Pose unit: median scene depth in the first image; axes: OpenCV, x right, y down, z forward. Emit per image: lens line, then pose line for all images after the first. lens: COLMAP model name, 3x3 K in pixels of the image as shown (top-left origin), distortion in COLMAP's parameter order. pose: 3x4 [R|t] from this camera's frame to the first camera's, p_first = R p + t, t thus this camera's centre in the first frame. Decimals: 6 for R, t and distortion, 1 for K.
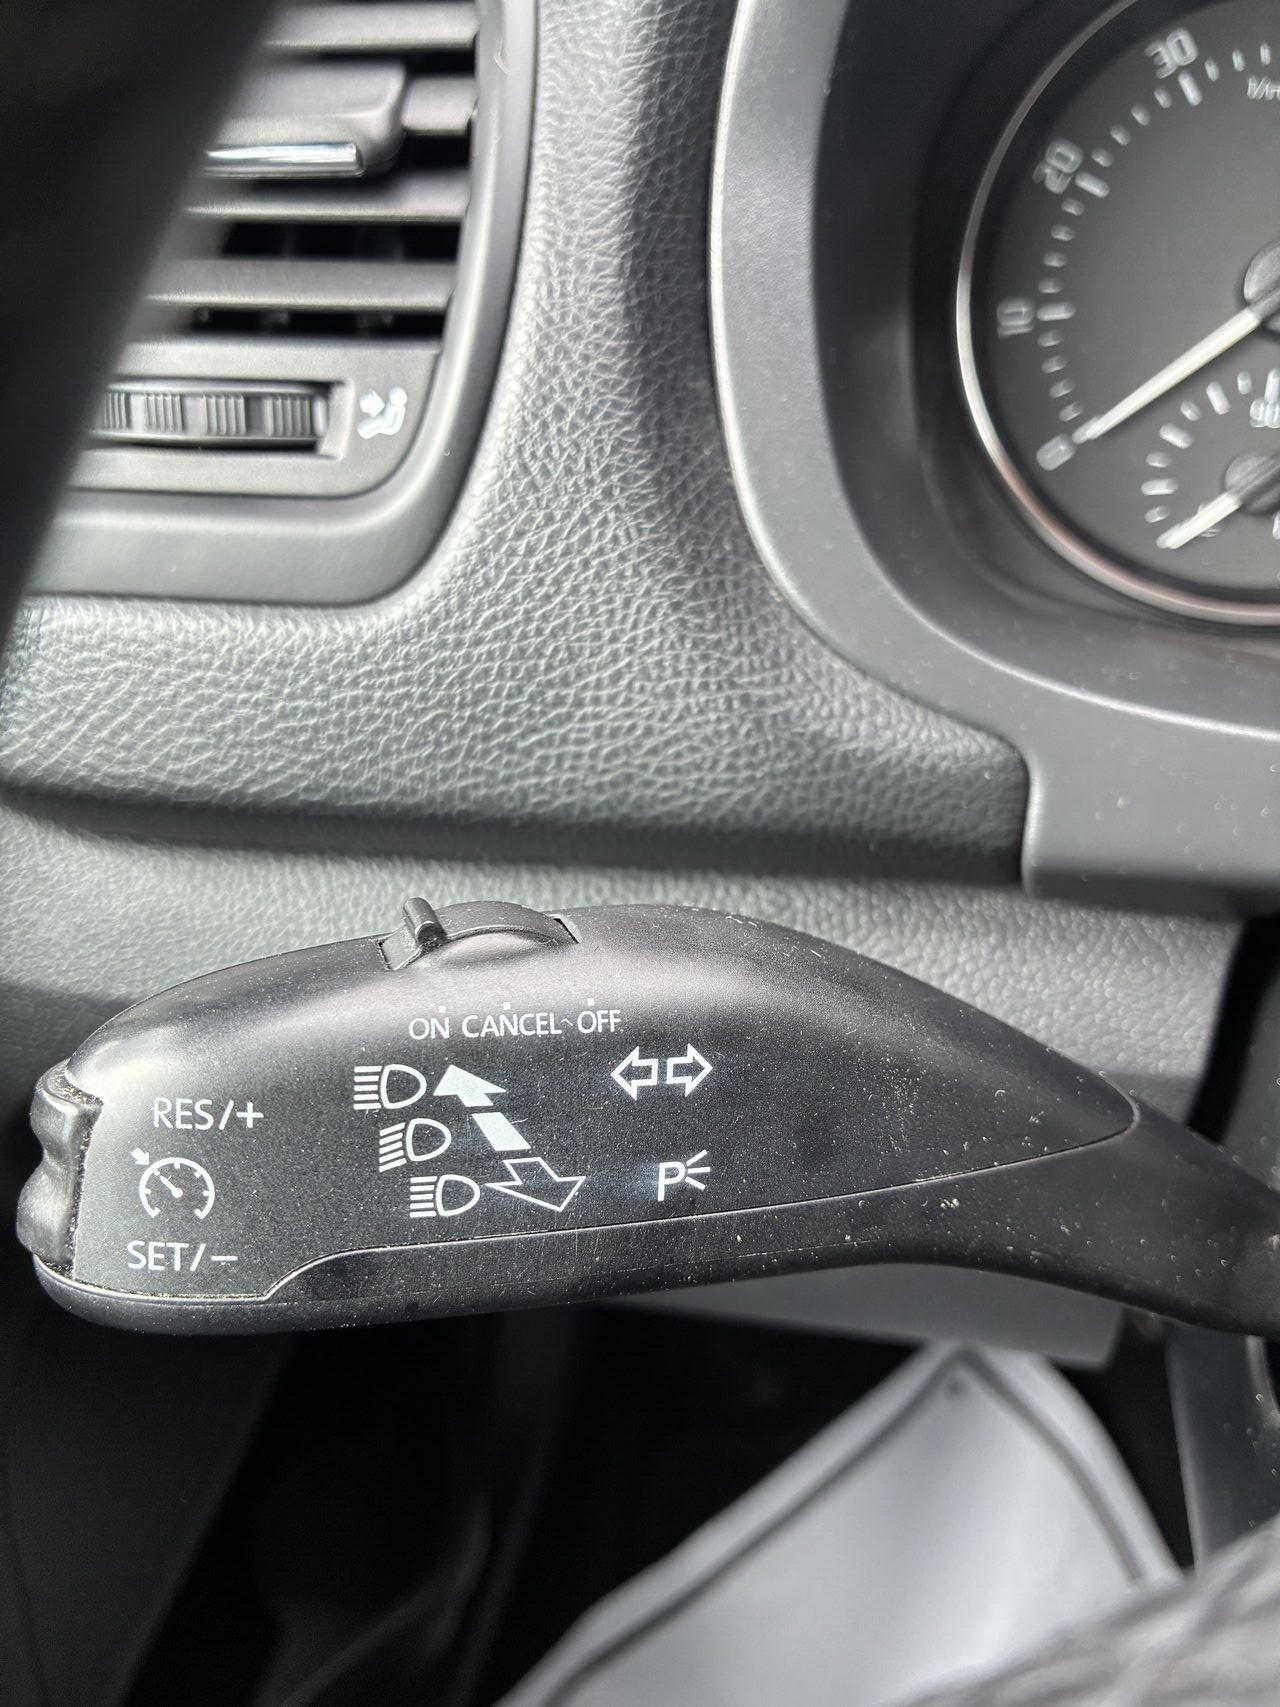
lens RADIAL K [[1296.2, 0, 640.0], [0, 1296.2, 853.5], [0, 0, 1]] dist [0.068814, -0.112820]
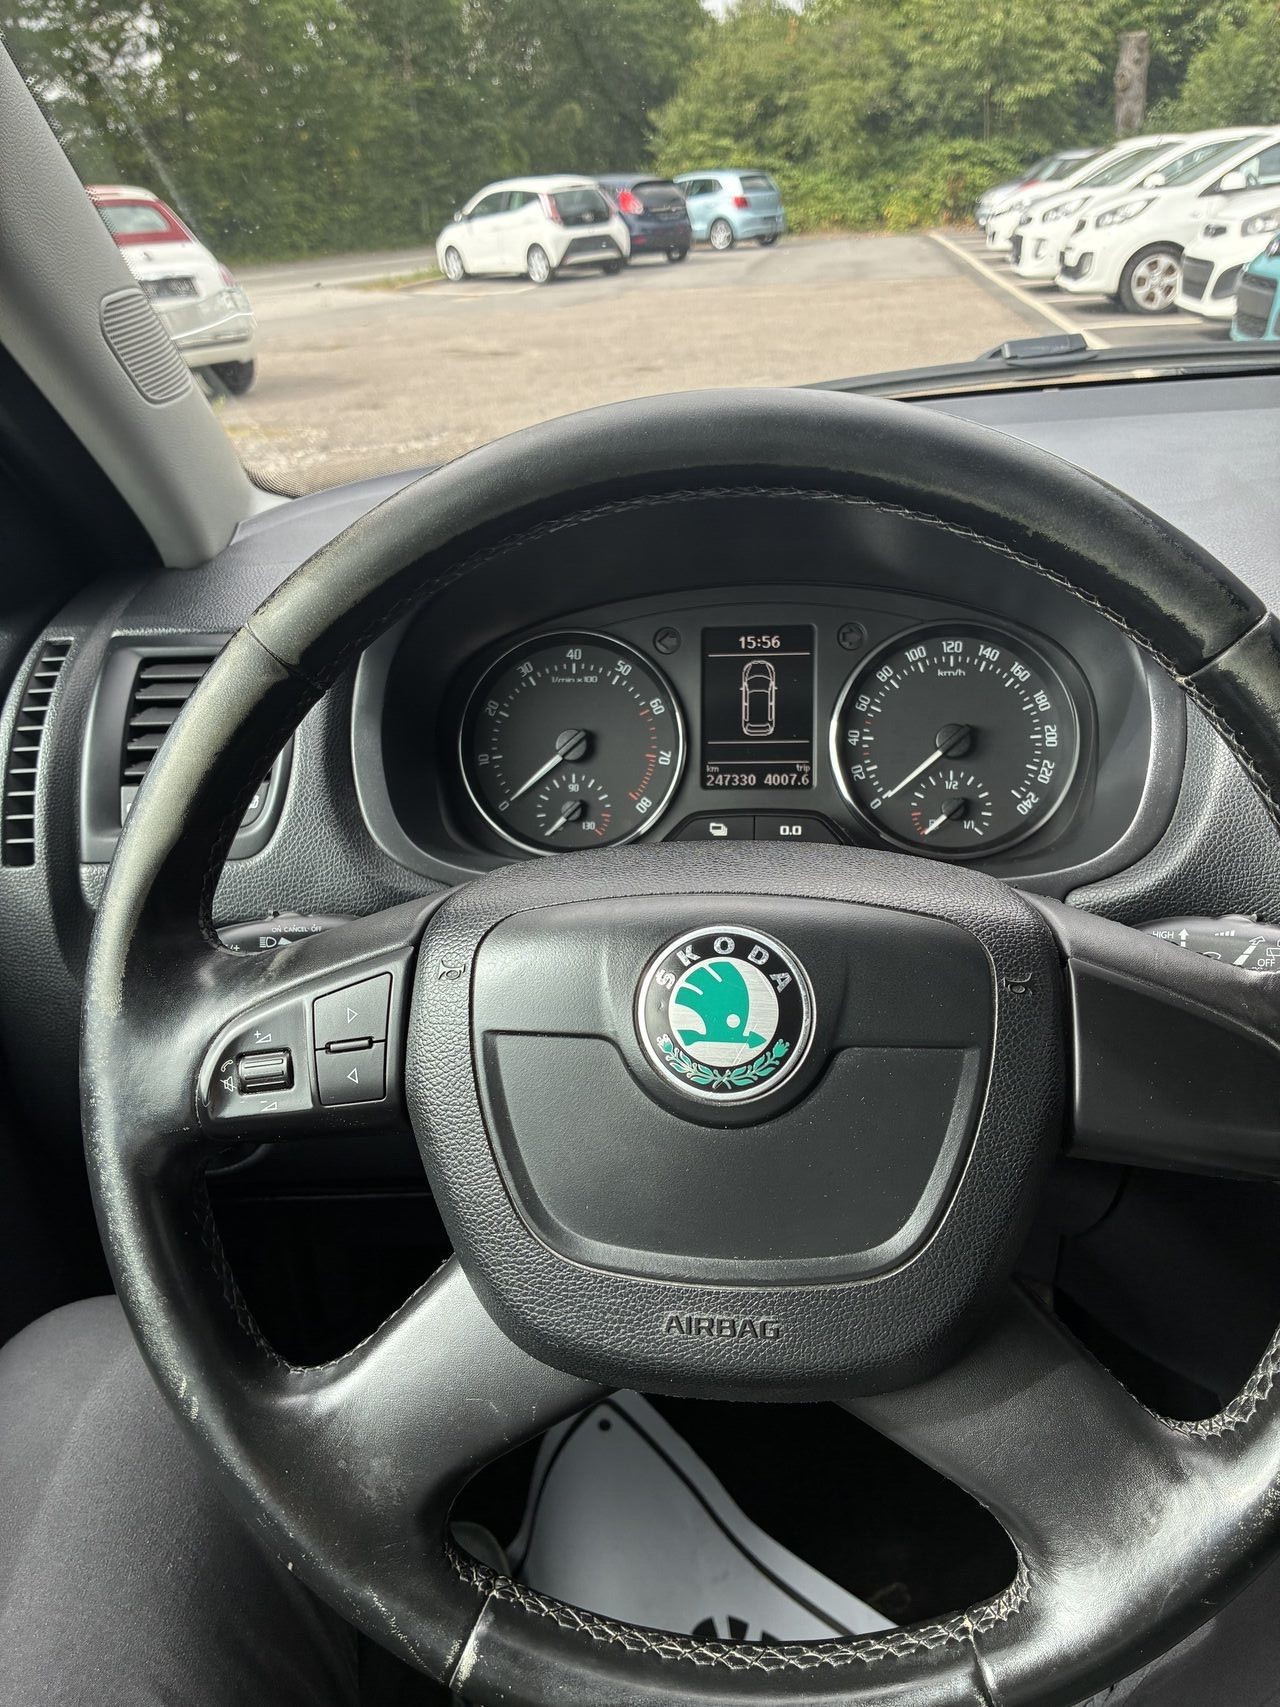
lens RADIAL K [[1283.3, 0, 621.7], [0, 1283.3, 855.1], [0, 0, 1]] dist [0.095311, -0.139105]
pose [[0.986574, -0.068708, 0.148157, 0.233322], [0.108205, 0.954501, -0.277883, 0.798547], [-0.122324, 0.290184, 0.949121, -2.179254]]
